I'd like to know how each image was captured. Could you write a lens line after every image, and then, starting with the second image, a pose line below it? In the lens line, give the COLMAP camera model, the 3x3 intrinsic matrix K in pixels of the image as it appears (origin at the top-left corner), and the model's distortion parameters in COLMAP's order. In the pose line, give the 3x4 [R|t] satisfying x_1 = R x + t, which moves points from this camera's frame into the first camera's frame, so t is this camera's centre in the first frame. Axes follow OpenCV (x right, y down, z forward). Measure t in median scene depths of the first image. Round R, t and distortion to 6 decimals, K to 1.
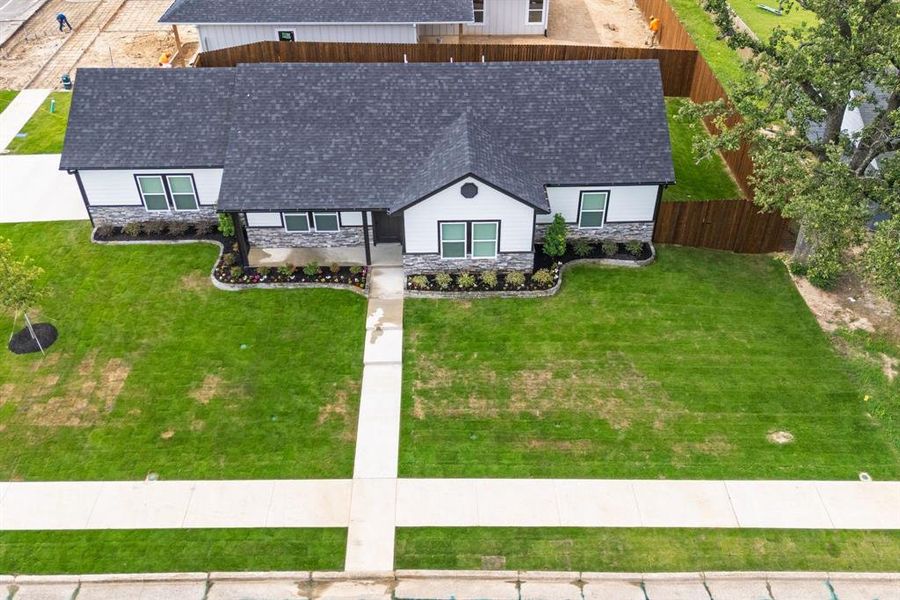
lens RADIAL K [[781.6, 0, 455.1], [0, 781.6, 296.7], [0, 0, 1]] dist [0.087449, -0.098085]
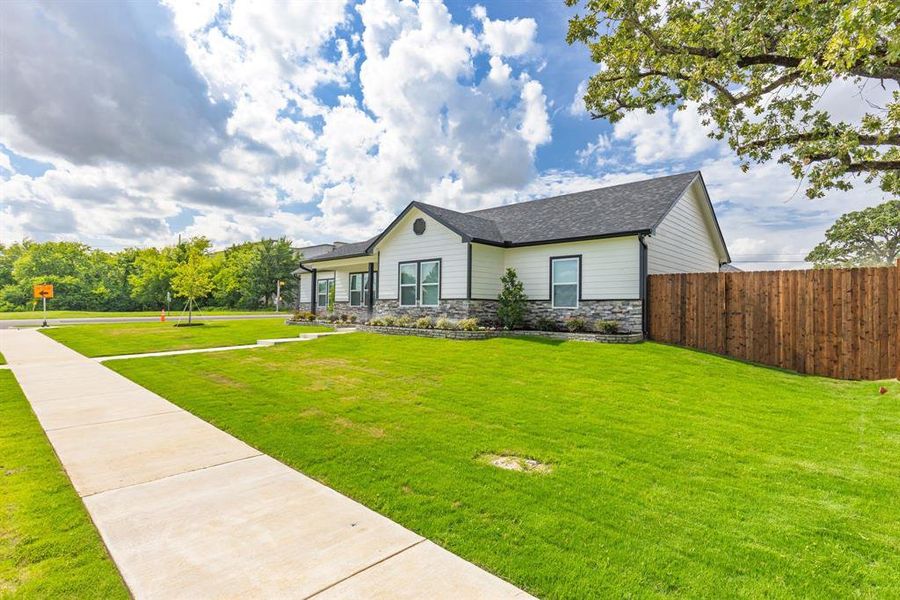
lens RADIAL K [[454.0, 0, 450.0], [0, 454.0, 300.0], [0, 0, 1]] dist [0.000169, -0.000185]
pose [[0.721471, -0.002001, -0.692442, 0.455164], [-0.438876, 0.772167, -0.459506, 0.195041], [0.535600, 0.635417, 0.556218, 0.726497]]
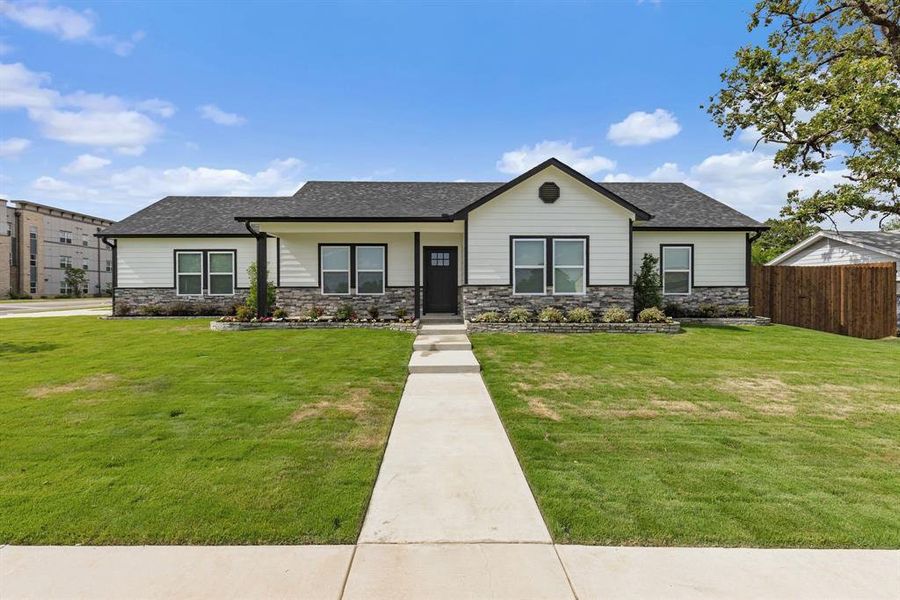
lens RADIAL K [[402.9, 0, 447.3], [0, 402.9, 295.7], [0, 0, 1]] dist [0.004259, -0.000053]
pose [[0.999994, 0.003420, 0.000441, -0.086017], [-0.002441, 0.792384, -0.610017, 0.201568], [-0.002435, 0.610013, 0.792388, 0.711711]]
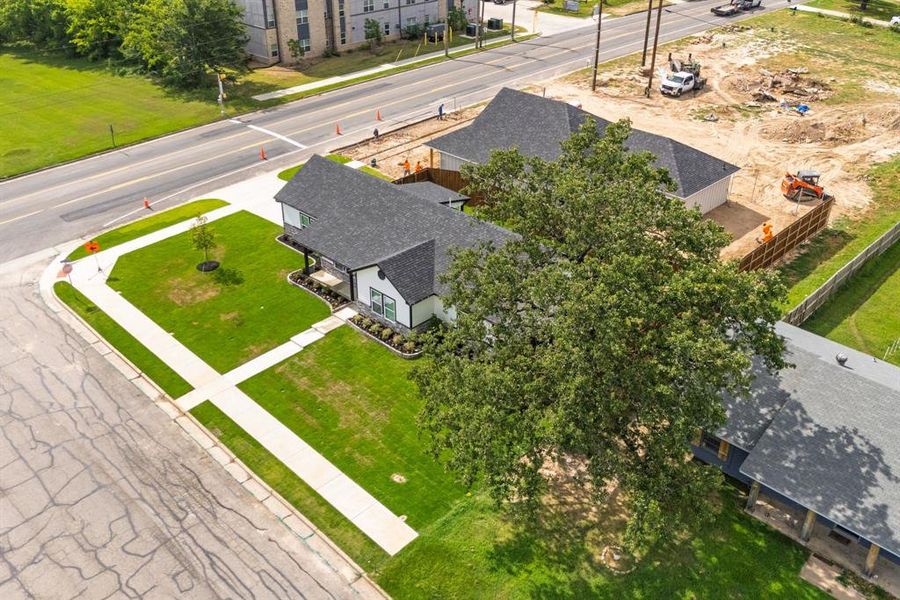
lens RADIAL K [[781.6, 0, 455.1], [0, 781.6, 296.7], [0, 0, 1]] dist [0.087449, -0.098085]
pose [[0.705916, 0.366206, -0.606280, 1.124981], [-0.446364, 0.894613, 0.020647, -0.193332], [0.549947, 0.256047, 0.794983, -0.220305]]
